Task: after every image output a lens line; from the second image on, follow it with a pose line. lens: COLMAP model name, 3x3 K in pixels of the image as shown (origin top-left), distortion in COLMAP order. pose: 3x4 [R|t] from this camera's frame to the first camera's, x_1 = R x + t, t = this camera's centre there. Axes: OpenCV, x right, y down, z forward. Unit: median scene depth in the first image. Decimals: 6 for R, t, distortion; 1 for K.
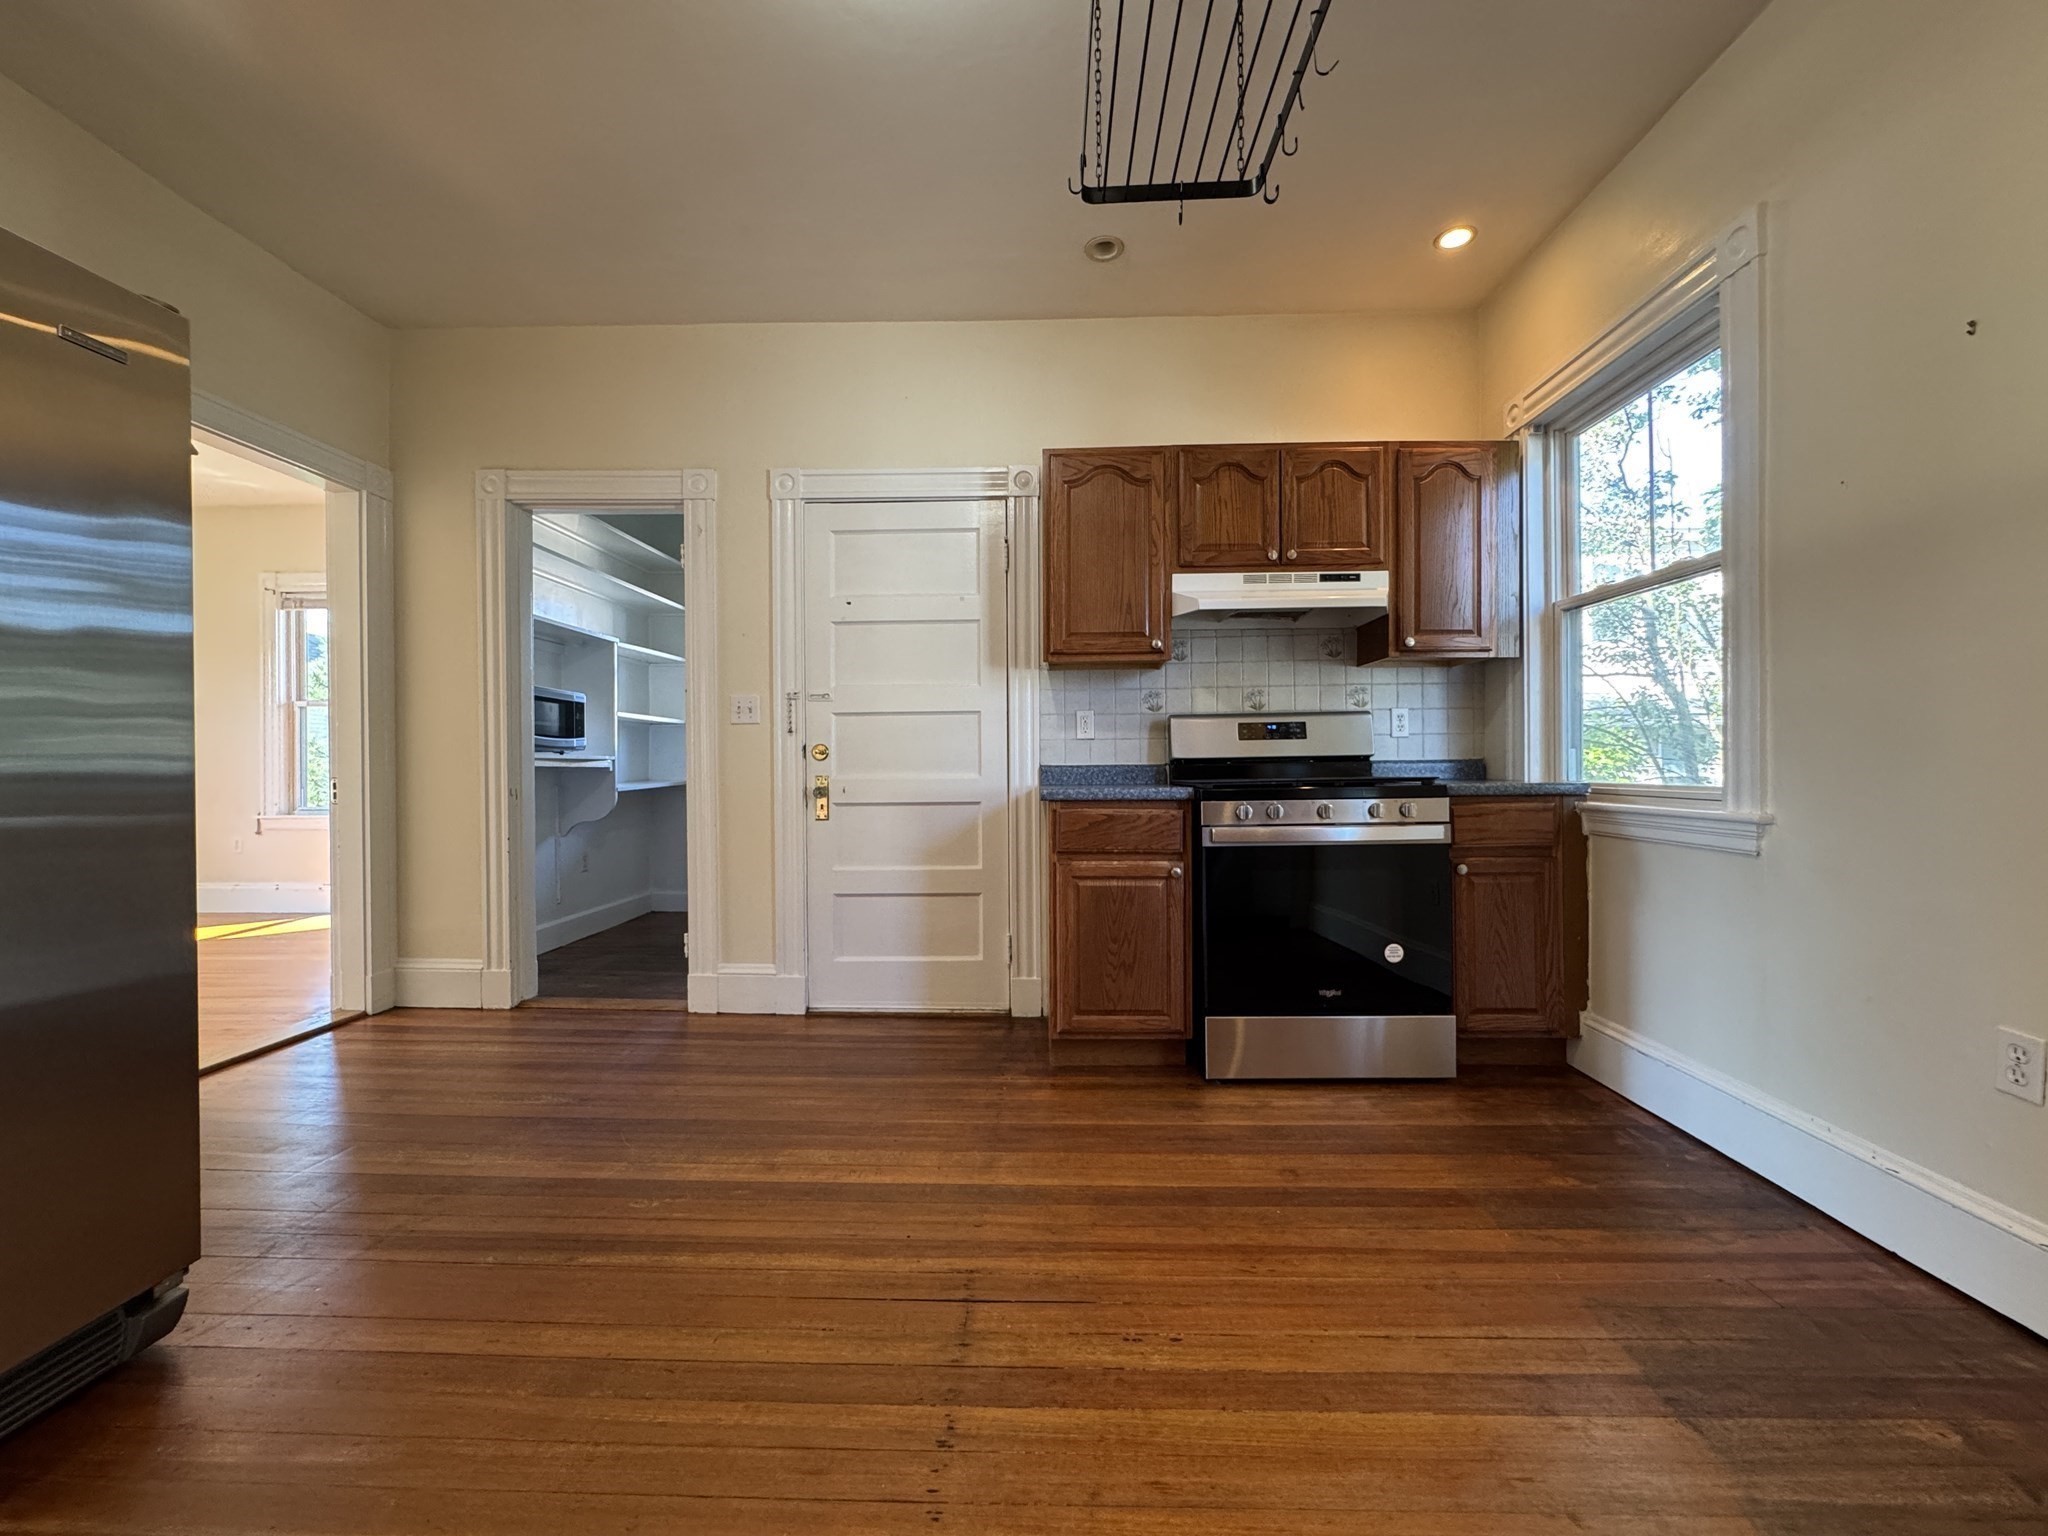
lens RADIAL K [[817.2, 0, 1021.4], [0, 817.2, 768.0], [0, 0, 1]] dist [-0.001307, 0.000130]
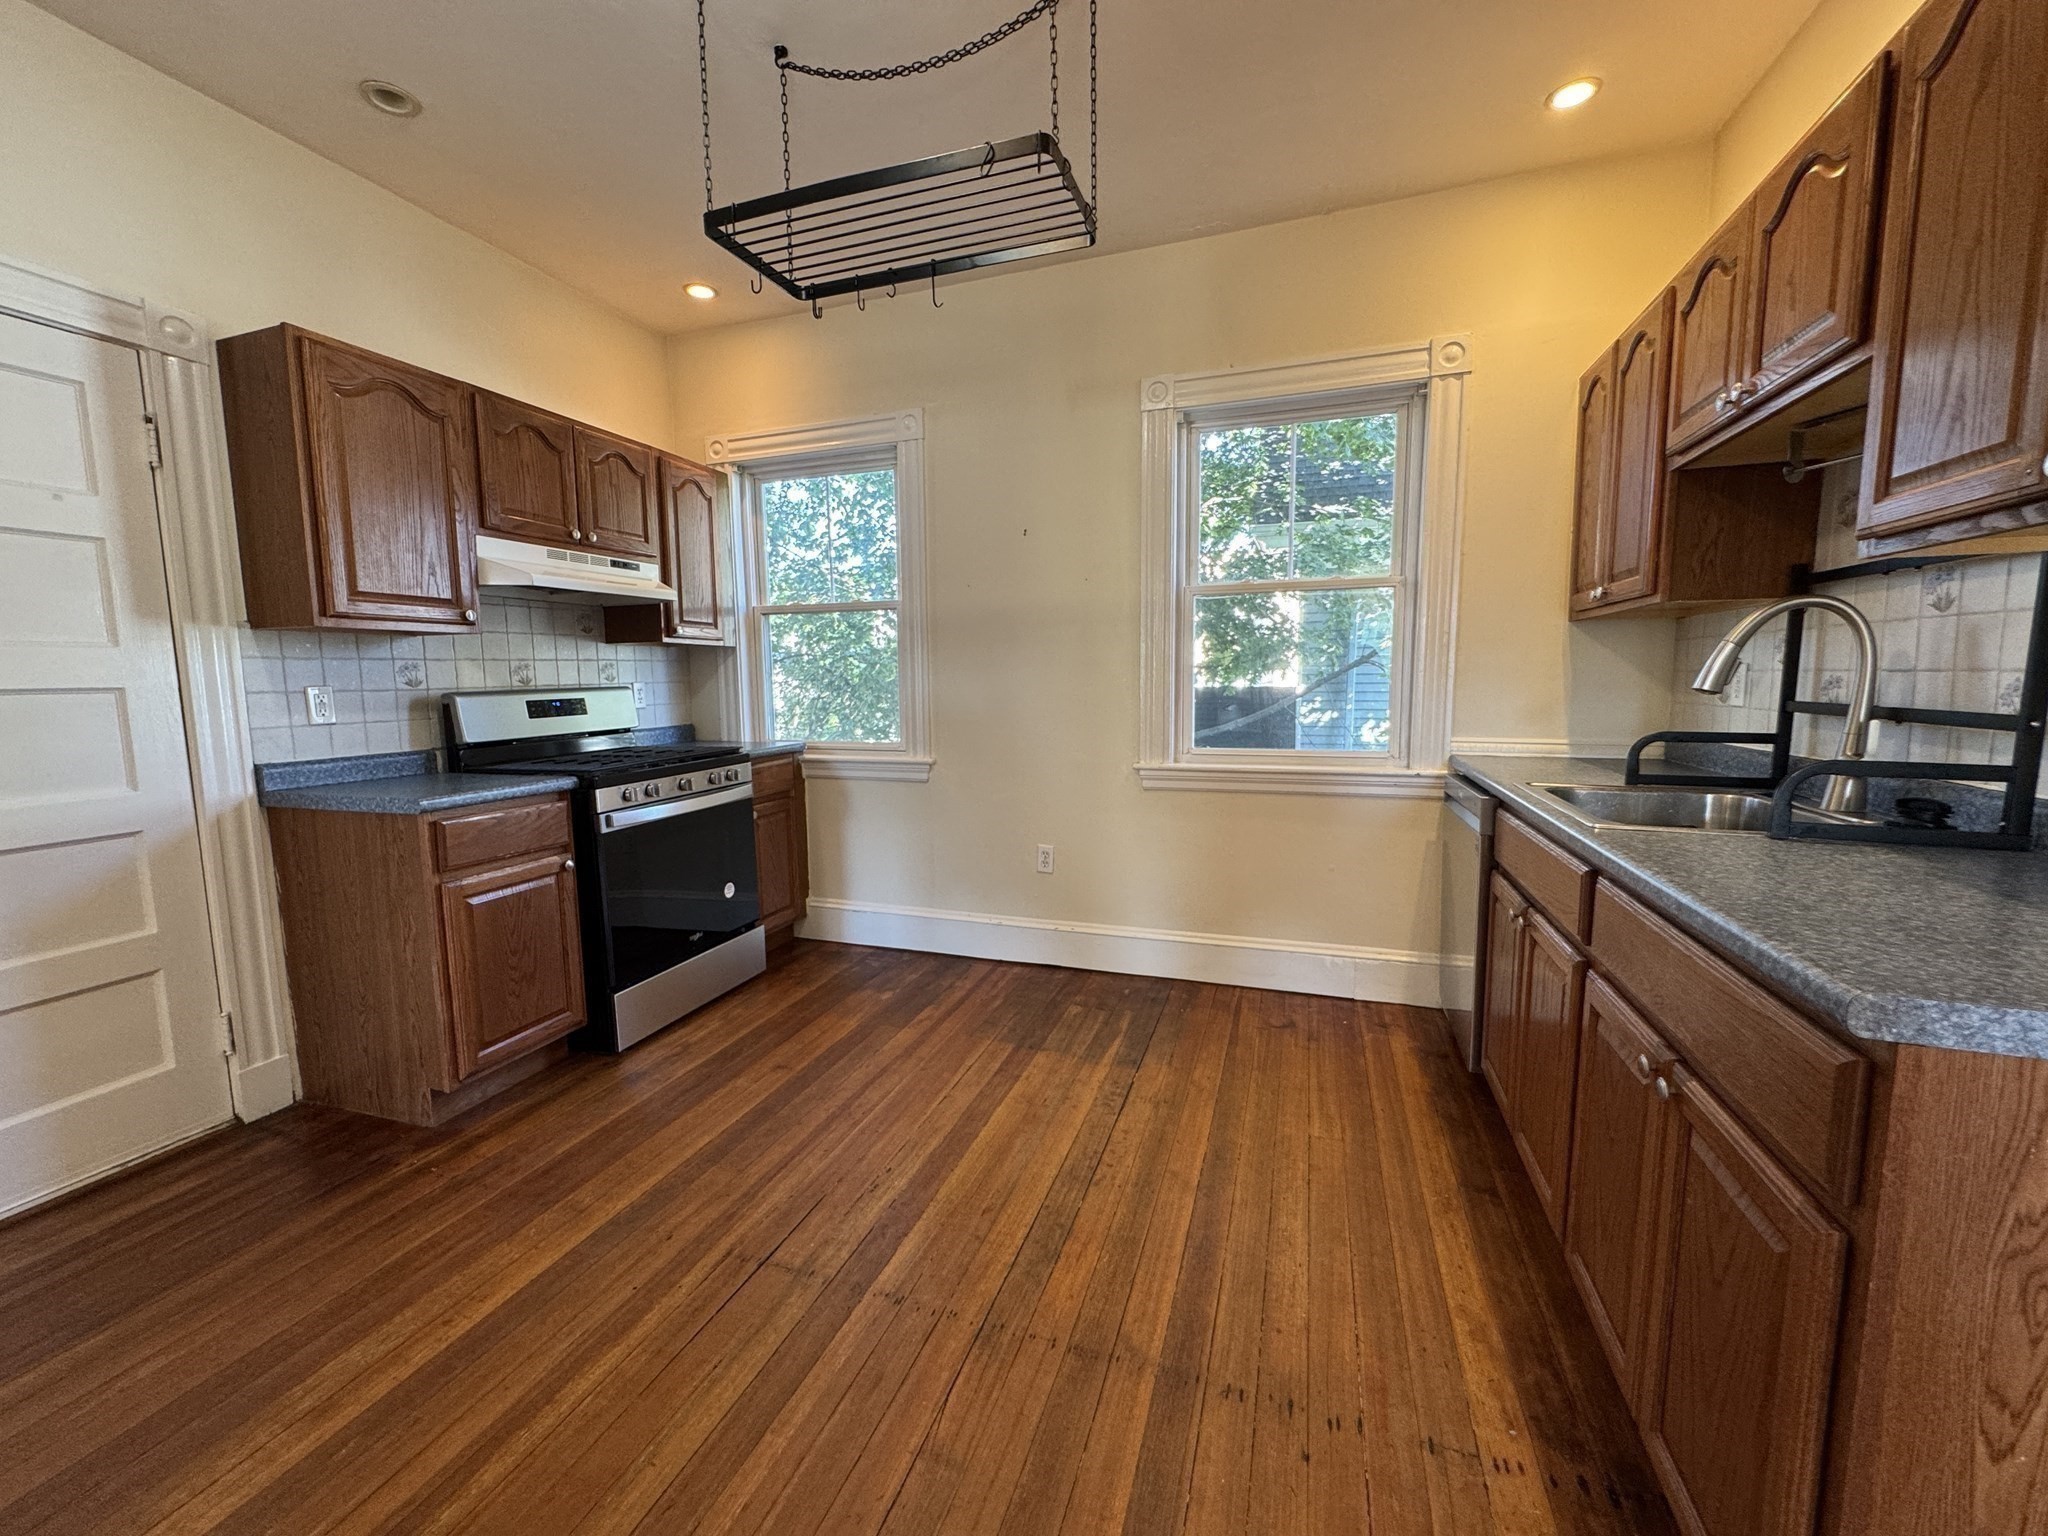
lens RADIAL K [[817.2, 0, 1023.8], [0, 817.2, 766.3], [0, 0, 1]] dist [-0.001307, 0.000130]
pose [[0.298364, -0.101923, 0.948995, -0.556721], [0.013653, 0.994636, 0.102532, -0.081157], [-0.954354, -0.017635, 0.298155, 0.193497]]
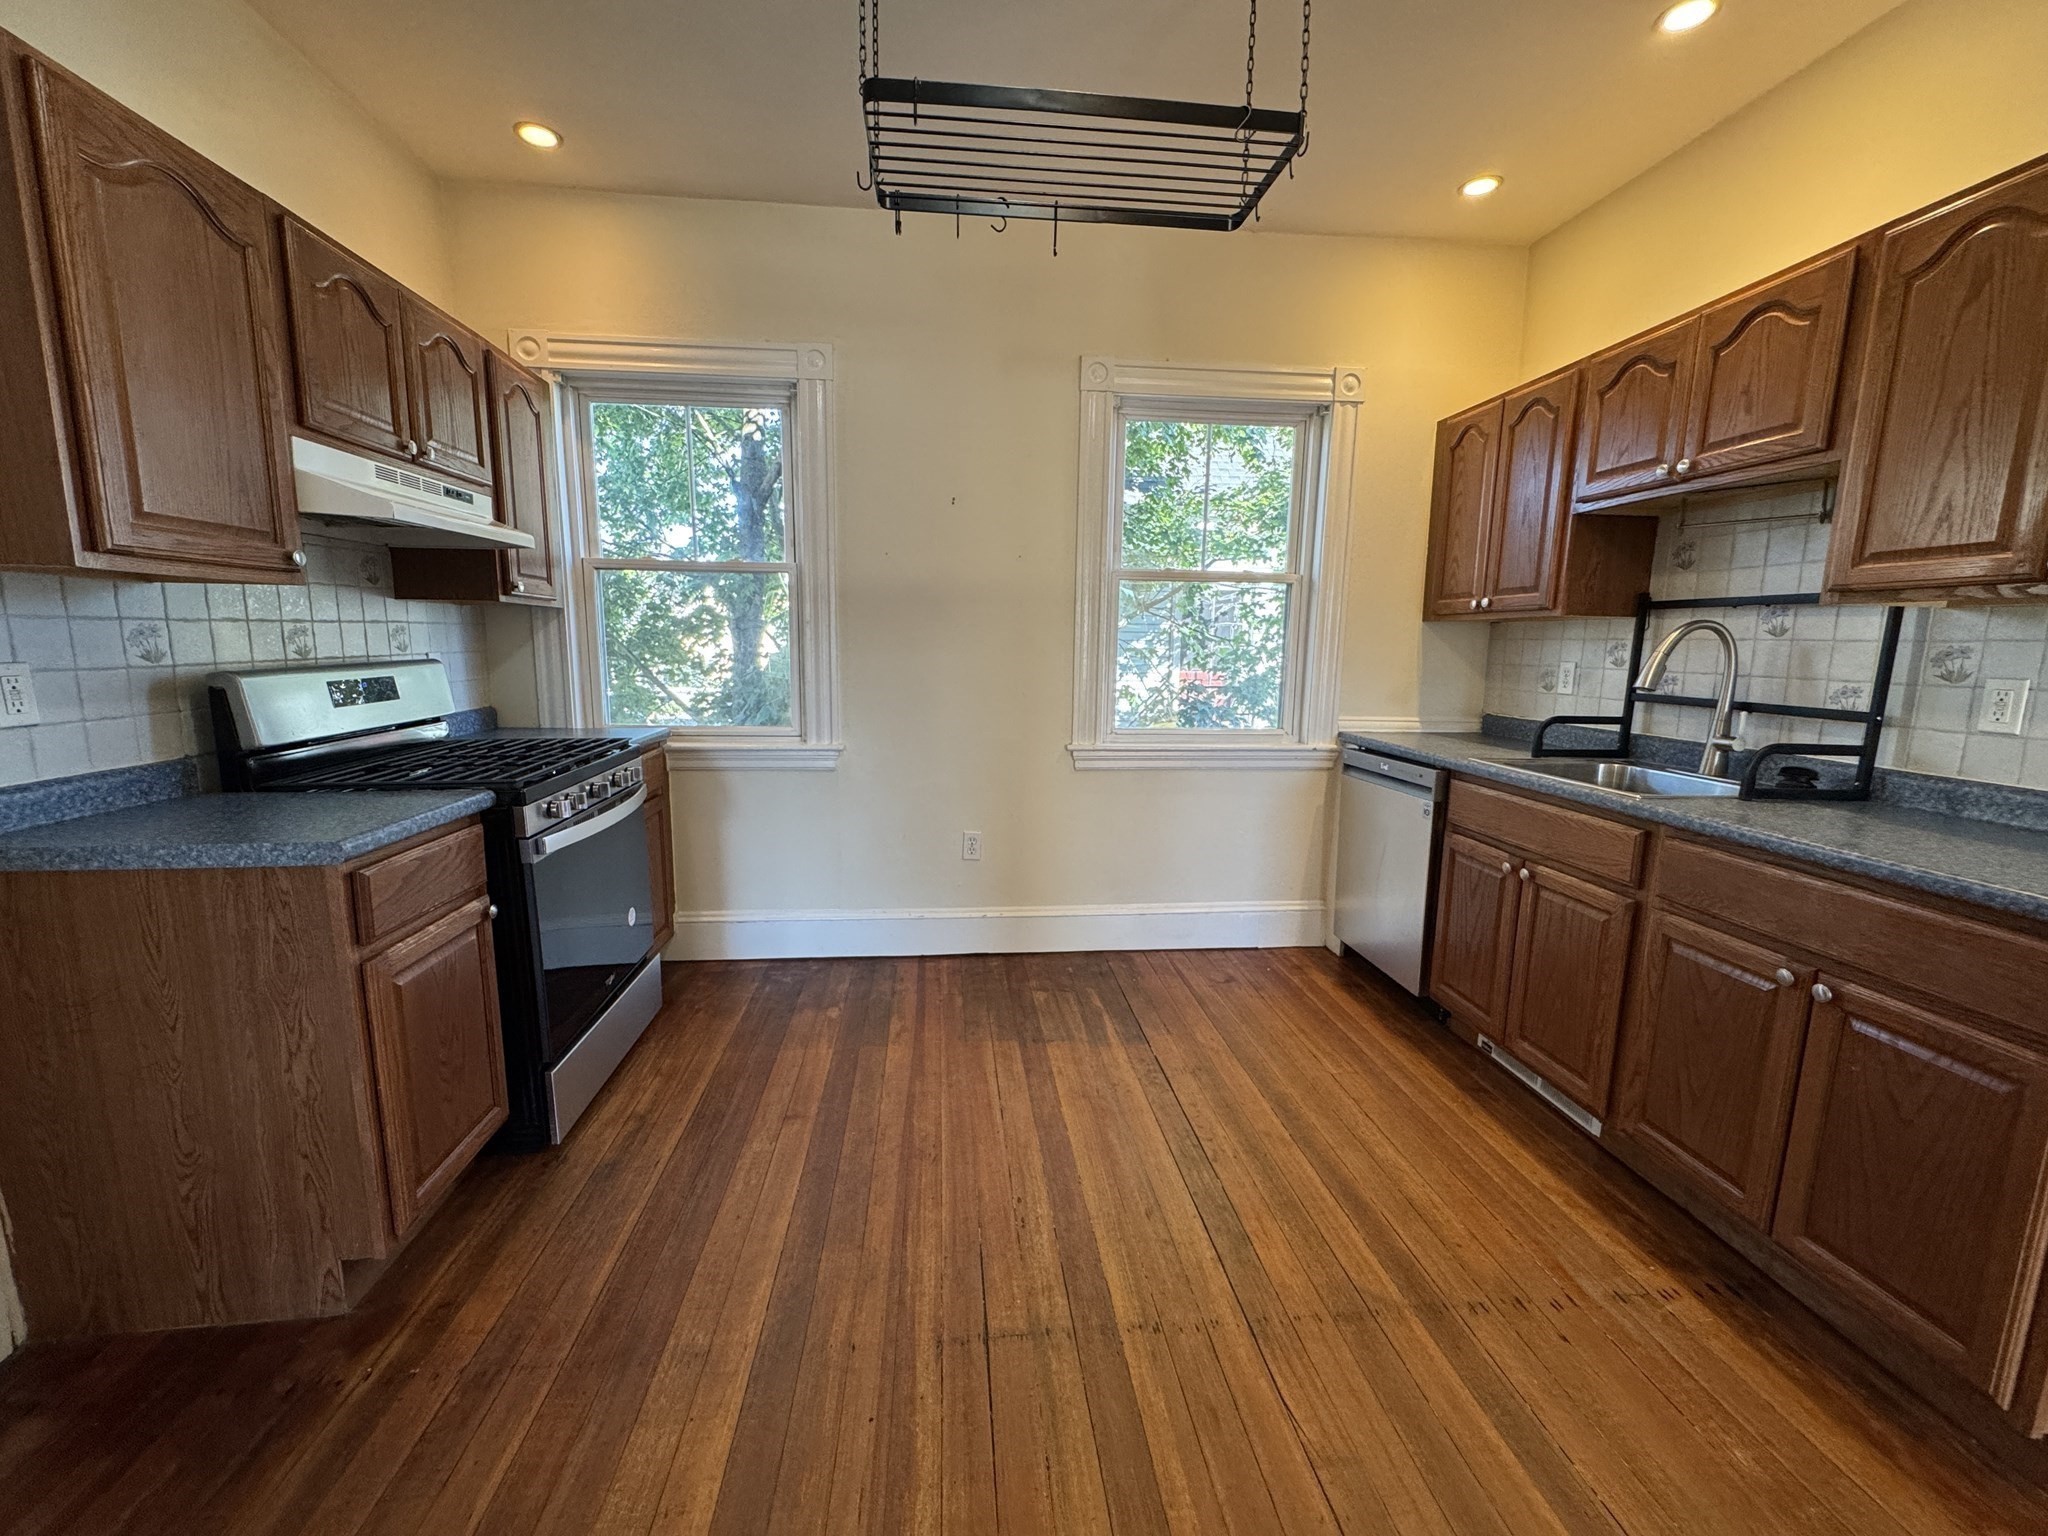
lens RADIAL K [[817.2, 0, 1024.0], [0, 817.2, 766.2], [0, 0, 1]] dist [-0.001307, 0.000130]
pose [[-0.130143, -0.147649, 0.980440, -0.548226], [-0.009726, 0.988992, 0.147646, -0.106759], [-0.991448, 0.009680, -0.130146, 0.626246]]
